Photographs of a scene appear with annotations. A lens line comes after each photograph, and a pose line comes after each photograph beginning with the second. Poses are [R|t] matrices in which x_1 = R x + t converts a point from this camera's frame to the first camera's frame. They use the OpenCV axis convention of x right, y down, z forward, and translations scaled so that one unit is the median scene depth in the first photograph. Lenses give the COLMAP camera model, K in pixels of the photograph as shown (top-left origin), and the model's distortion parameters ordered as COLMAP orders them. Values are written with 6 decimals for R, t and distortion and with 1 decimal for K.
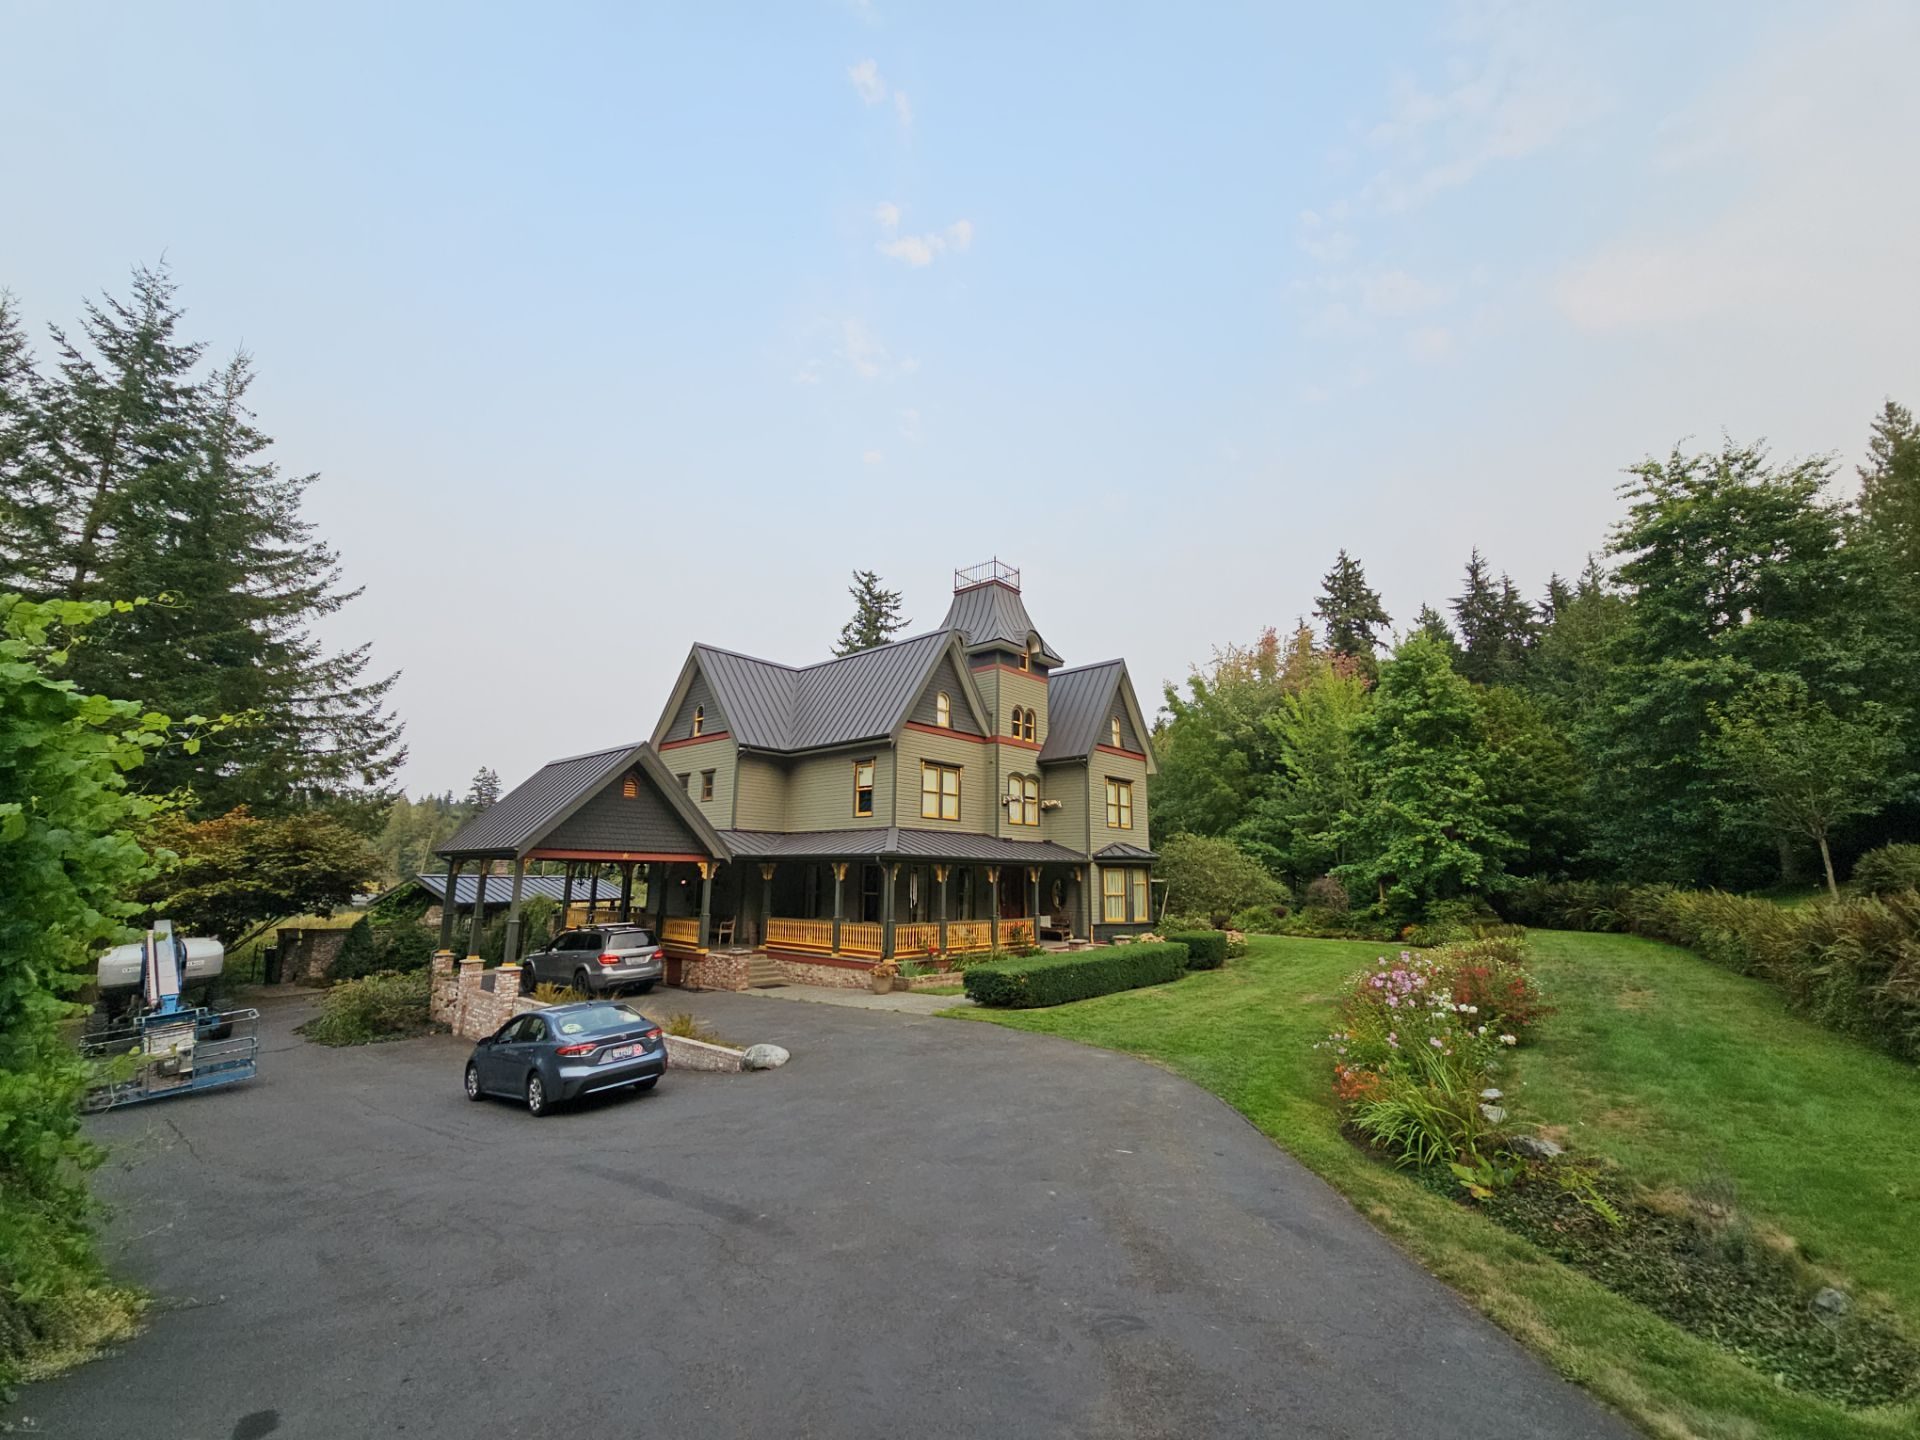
lens RADIAL K [[782.3, 0, 949.7], [0, 782.3, 724.1], [0, 0, 1]] dist [0.000189, 0.000345]
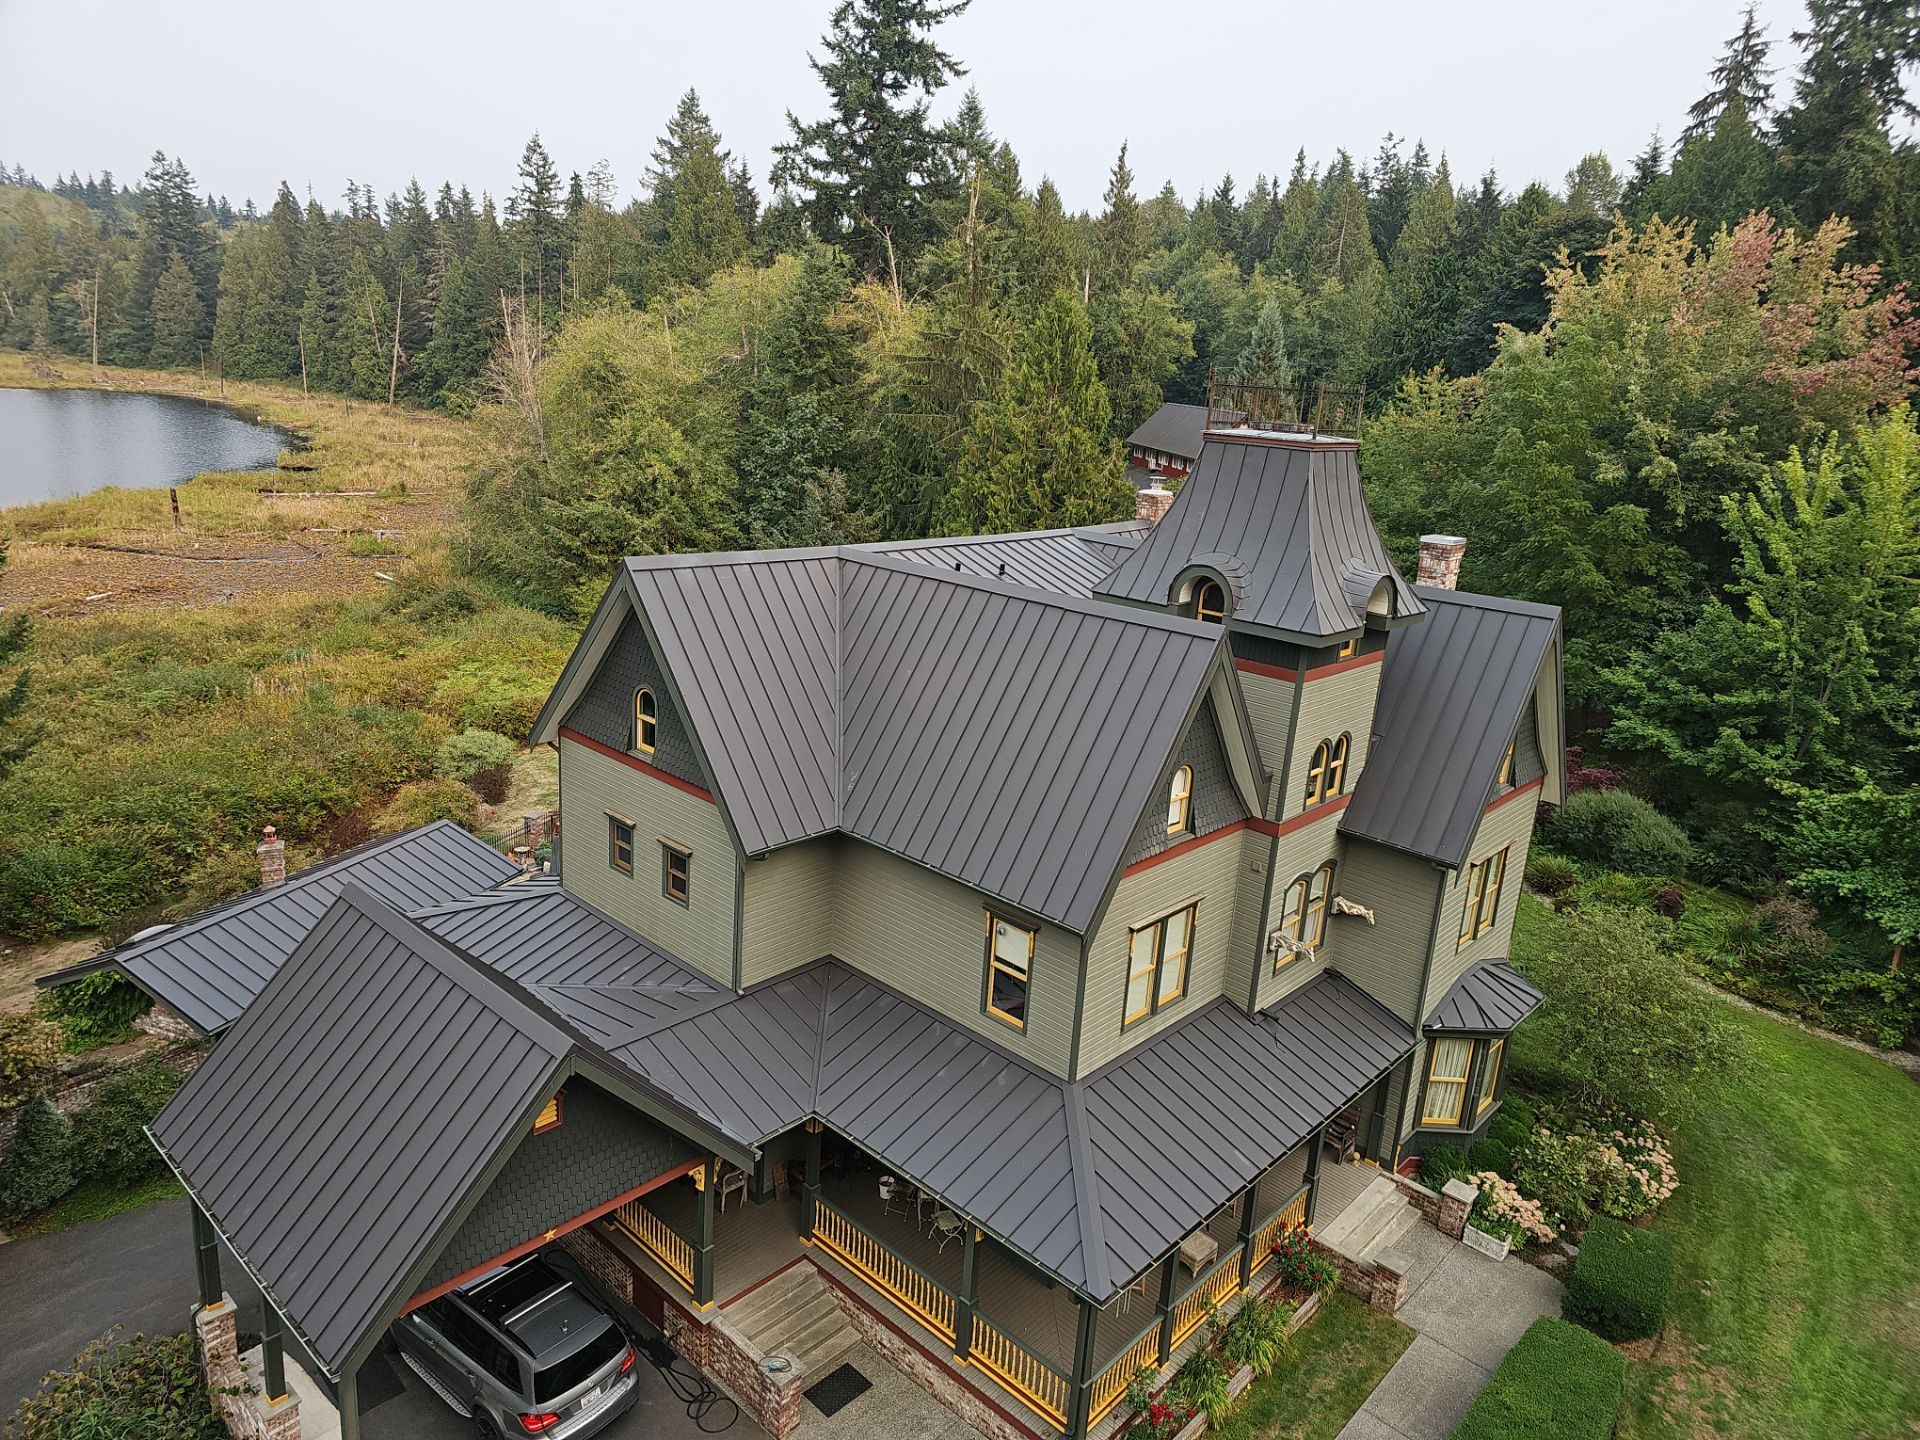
lens RADIAL K [[1249.3, 0, 958.9], [0, 1249.3, 711.9], [0, 0, 1]] dist [0.072416, -0.059043]
pose [[0.998200, 0.059769, 0.004962, -0.152185], [-0.055613, 0.891453, 0.449686, -0.408462], [0.022454, -0.449153, 0.893173, 0.371368]]
